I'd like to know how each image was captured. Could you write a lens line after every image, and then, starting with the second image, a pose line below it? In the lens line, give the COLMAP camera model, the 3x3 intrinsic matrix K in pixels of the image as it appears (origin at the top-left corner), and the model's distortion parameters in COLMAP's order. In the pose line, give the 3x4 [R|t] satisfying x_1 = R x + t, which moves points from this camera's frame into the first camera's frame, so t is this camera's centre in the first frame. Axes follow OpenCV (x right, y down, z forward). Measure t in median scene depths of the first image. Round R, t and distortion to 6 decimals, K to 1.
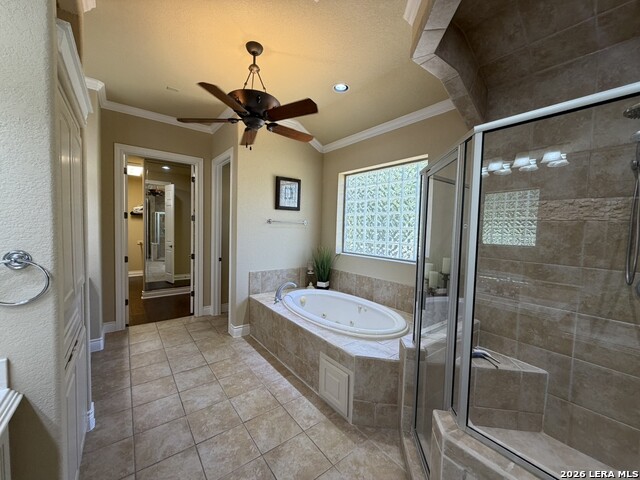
lens RADIAL K [[255.0, 0, 317.8], [0, 255.0, 240.8], [0, 0, 1]] dist [-0.000008, 0.000410]
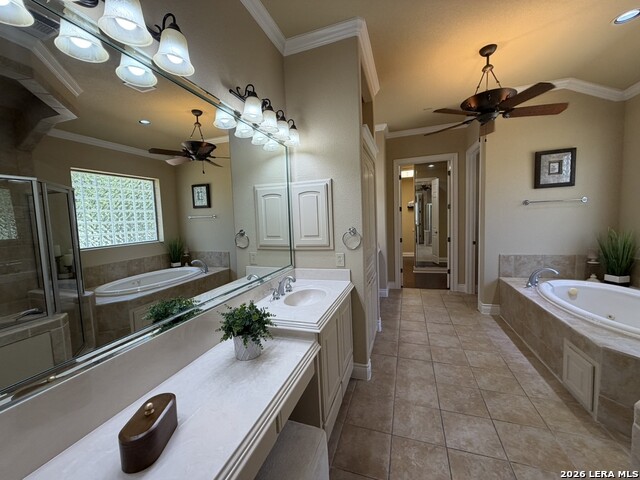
lens RADIAL K [[255.0, 0, 317.6], [0, 255.0, 240.4], [0, 0, 1]] dist [-0.000008, 0.000410]
pose [[0.547092, 0.019125, -0.836854, 0.187087], [0.016468, 0.999300, 0.033604, 0.019229], [0.836911, -0.032166, 0.546394, -0.167588]]
